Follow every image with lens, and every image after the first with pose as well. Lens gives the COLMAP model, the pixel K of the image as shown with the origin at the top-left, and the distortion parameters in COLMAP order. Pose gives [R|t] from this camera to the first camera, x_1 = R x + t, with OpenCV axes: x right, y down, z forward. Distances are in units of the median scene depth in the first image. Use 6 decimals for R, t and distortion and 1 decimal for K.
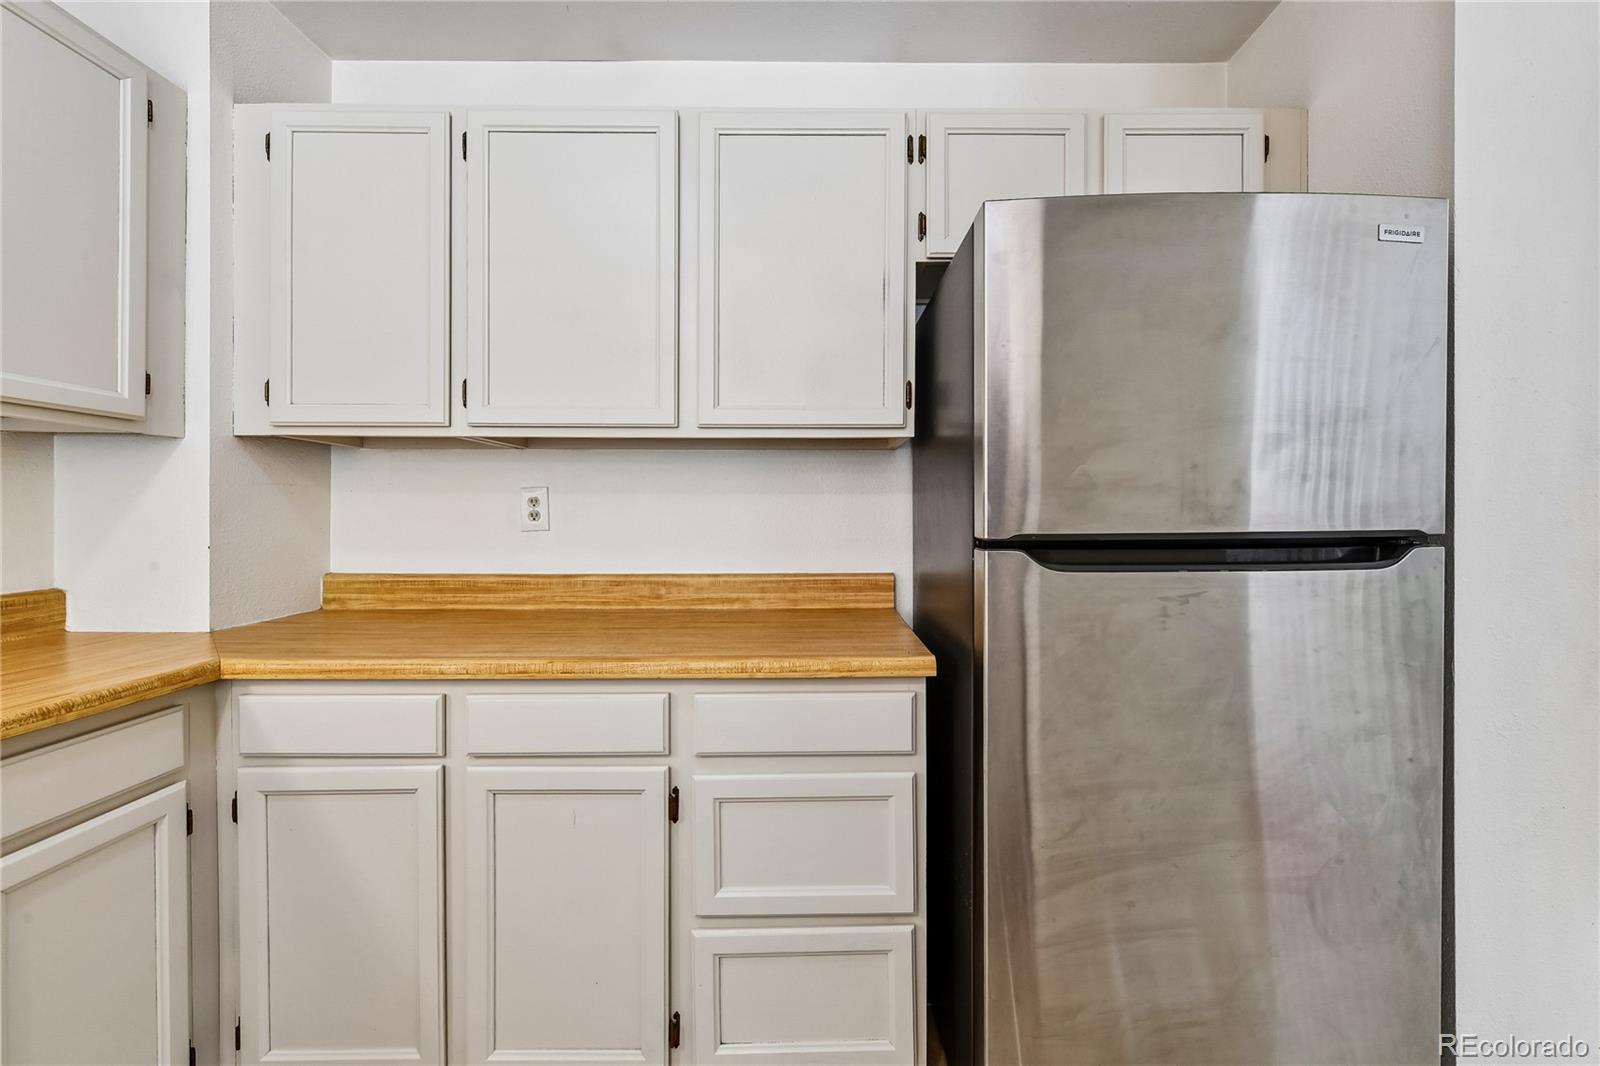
lens RADIAL K [[637.1, 0, 817.1], [0, 637.1, 520.9], [0, 0, 1]] dist [0.002392, 0.000146]
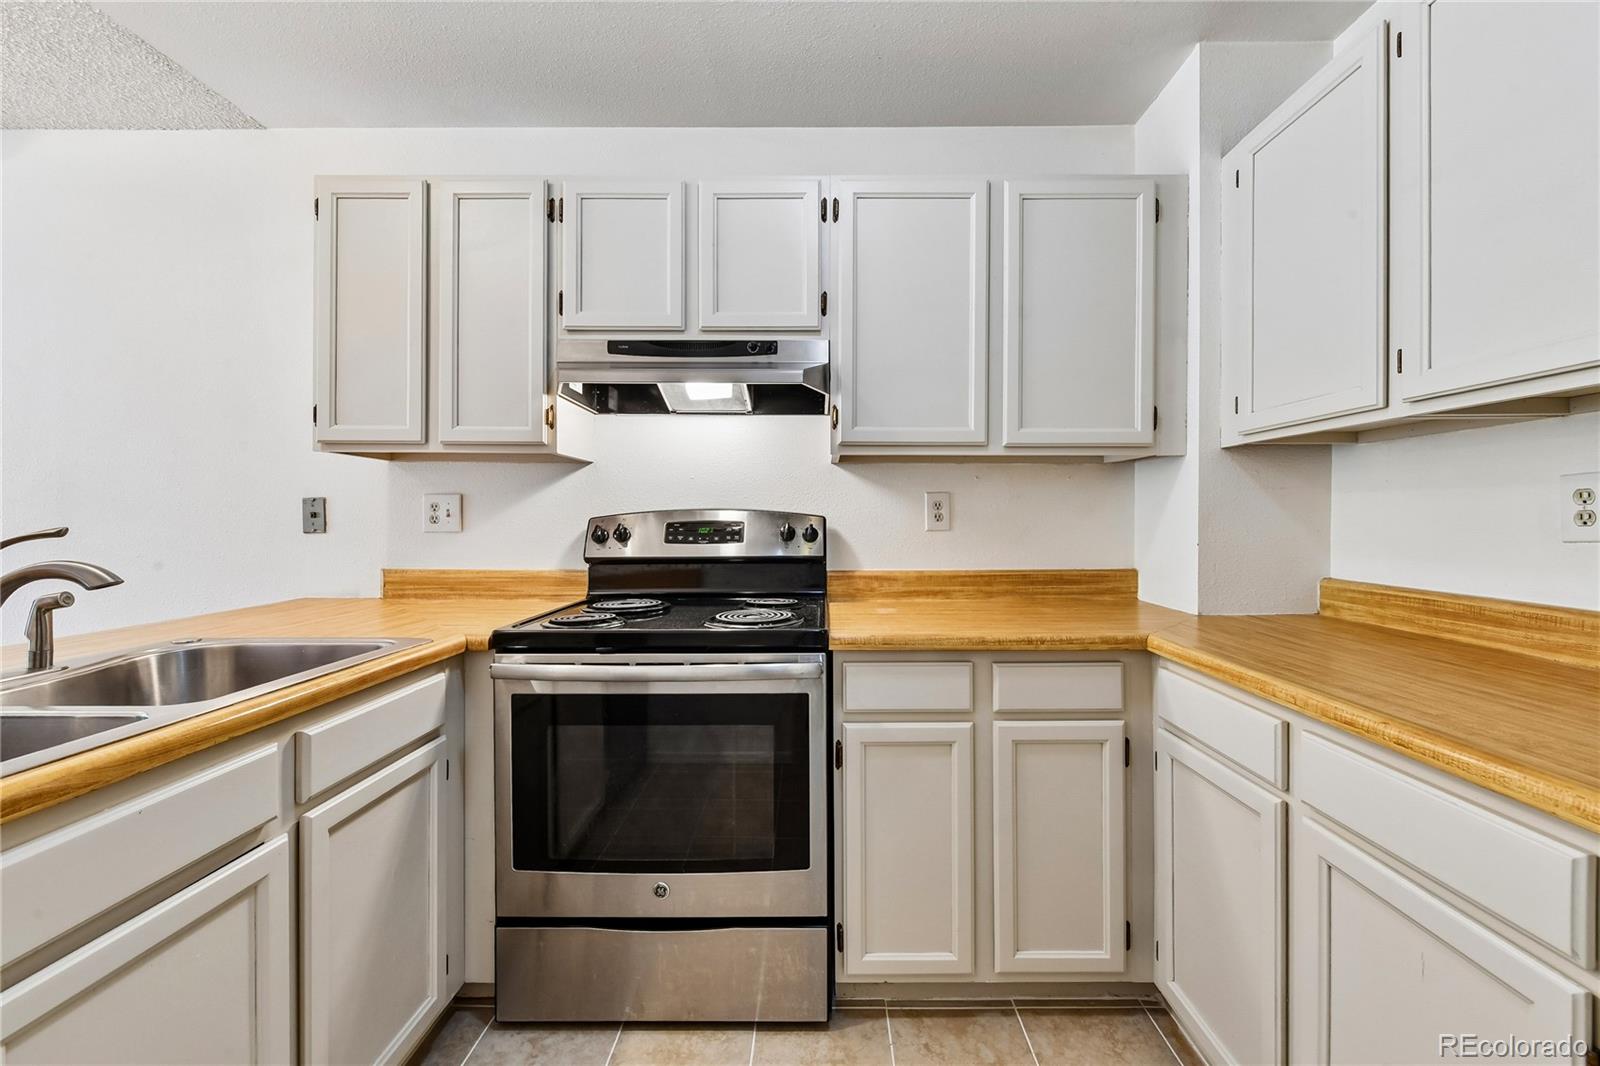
lens RADIAL K [[637.1, 0, 817.1], [0, 637.1, 524.0], [0, 0, 1]] dist [0.002392, 0.000146]
pose [[-0.018146, 0.008069, -0.999803, 0.225890], [-0.006509, 0.999945, 0.008188, -0.001883], [0.999814, 0.006657, -0.018092, 0.274704]]
